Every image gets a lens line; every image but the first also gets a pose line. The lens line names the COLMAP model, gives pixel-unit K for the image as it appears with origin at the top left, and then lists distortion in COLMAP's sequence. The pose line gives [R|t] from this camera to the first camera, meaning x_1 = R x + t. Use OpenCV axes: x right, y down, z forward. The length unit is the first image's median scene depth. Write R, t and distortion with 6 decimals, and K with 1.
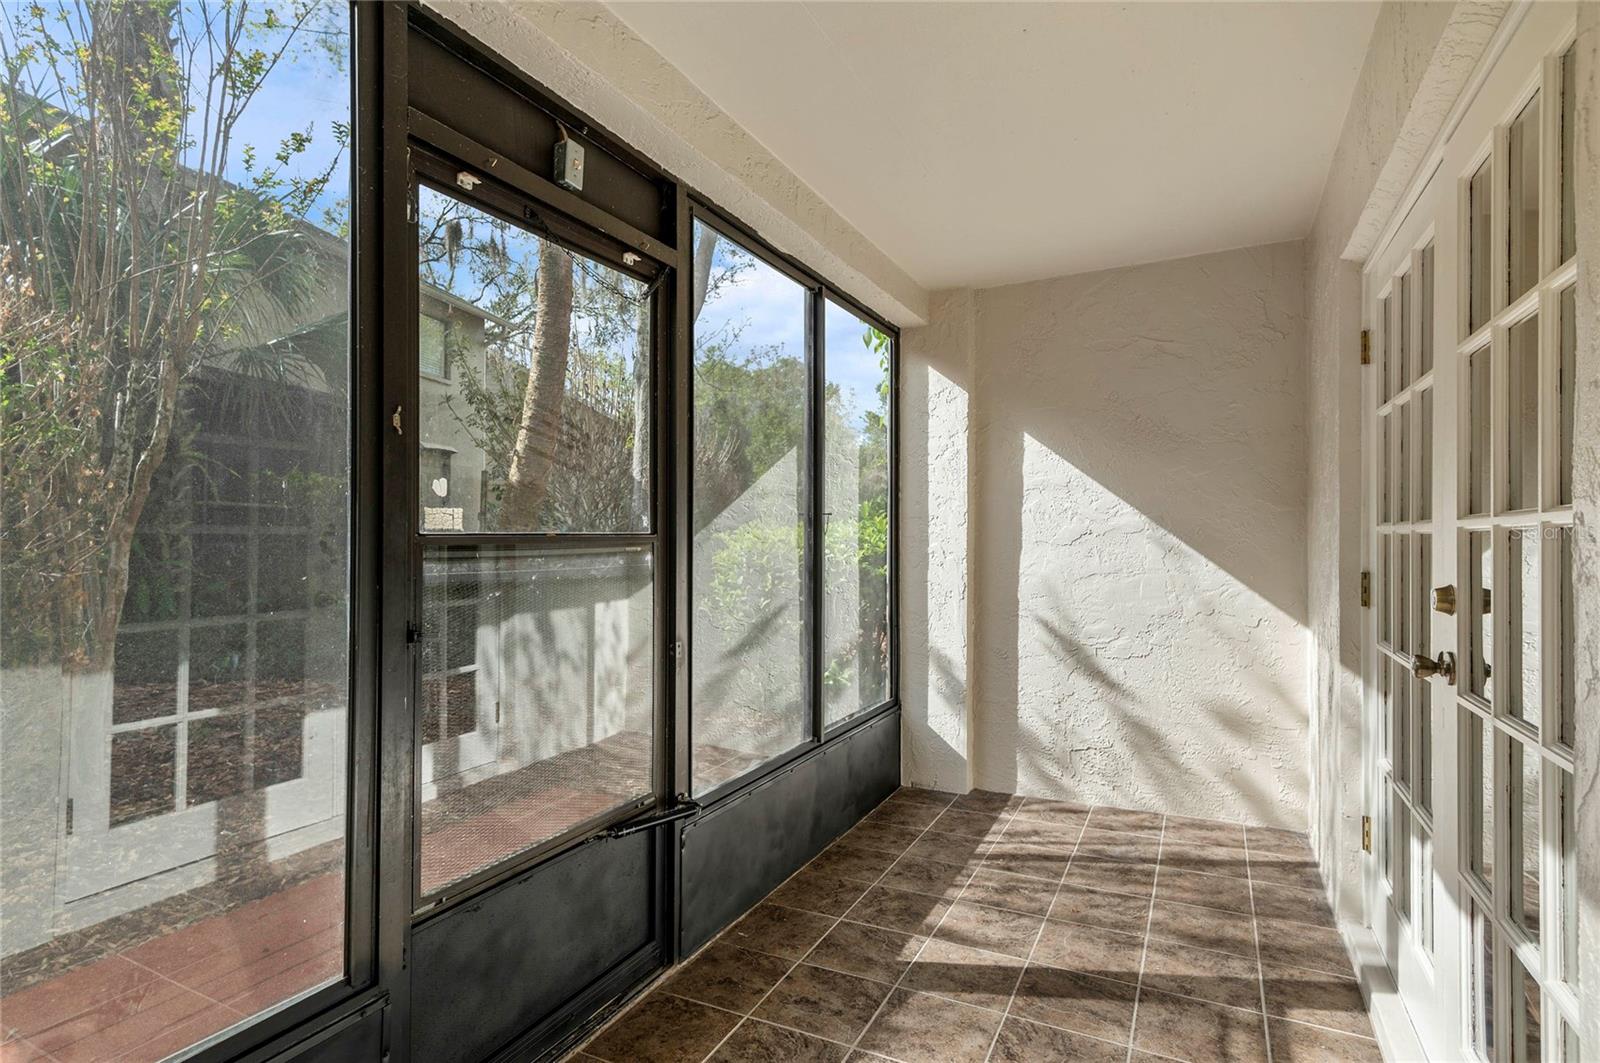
lens RADIAL K [[822.5, 0, 800.0], [0, 822.5, 531.5], [0, 0, 1]] dist [0.001524, -0.015269]
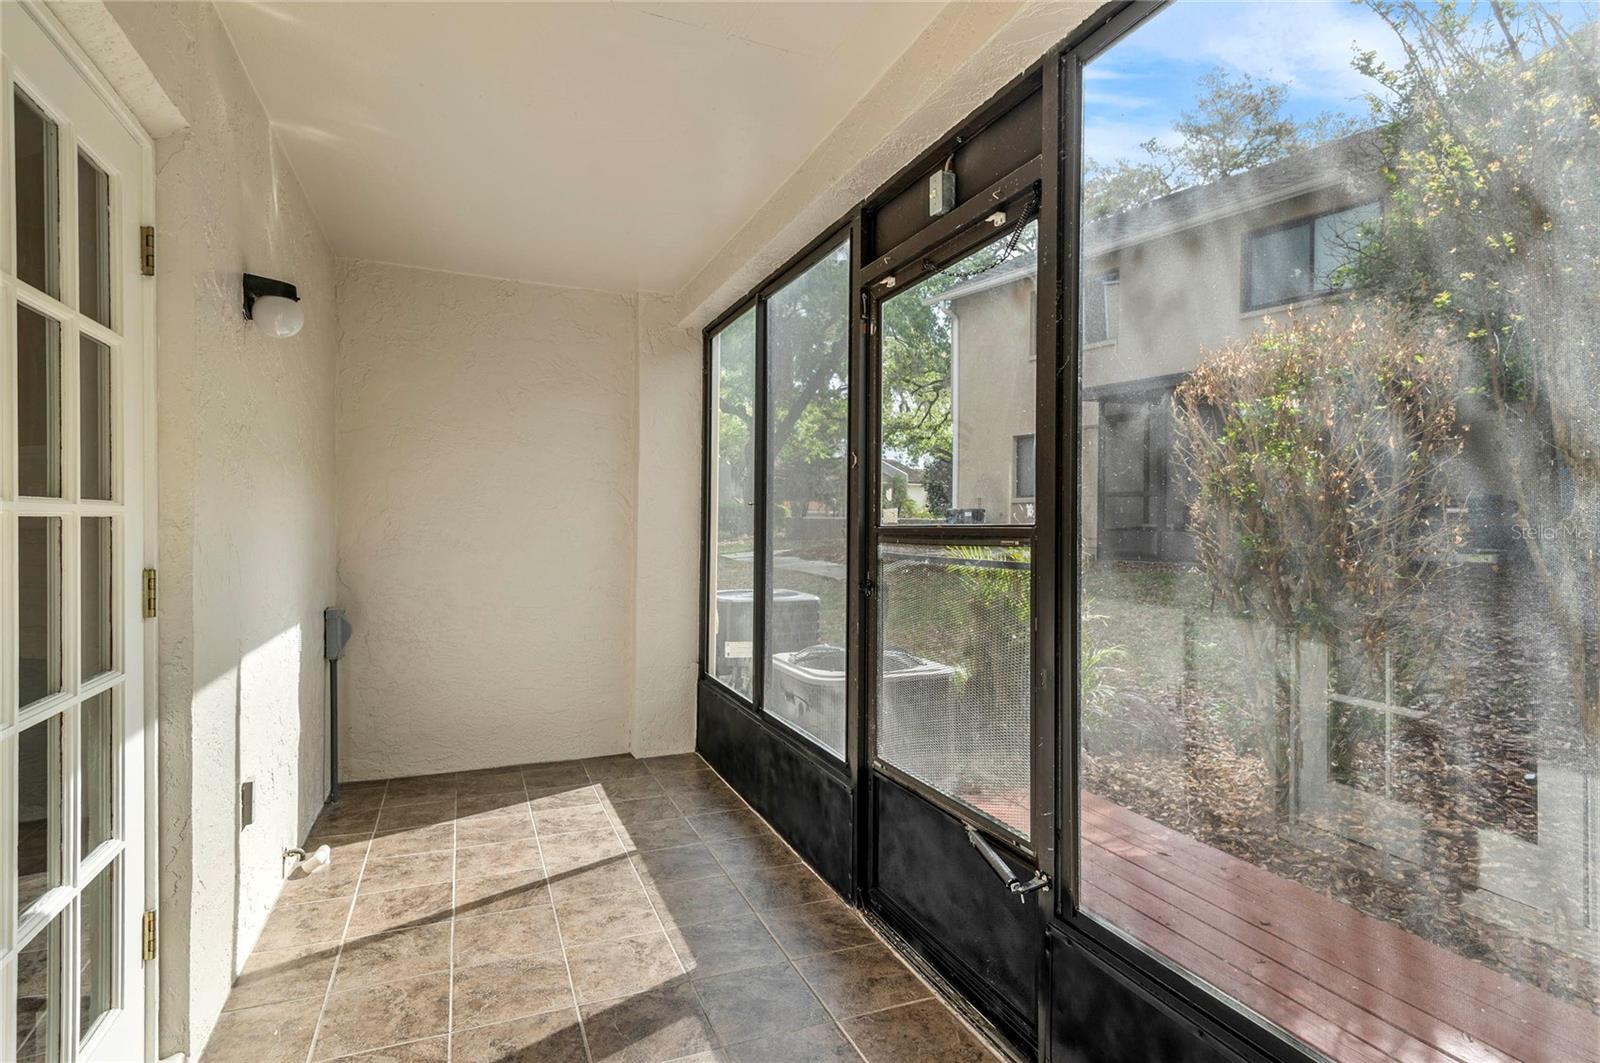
lens RADIAL K [[822.5, 0, 800.0], [0, 822.5, 531.5], [0, 0, 1]] dist [0.001524, -0.015269]
pose [[-0.663607, -0.000034, -0.748081, 0.631852], [-0.002804, 0.999993, 0.002441, 0.007835], [0.748076, 0.003717, -0.663603, 1.491790]]
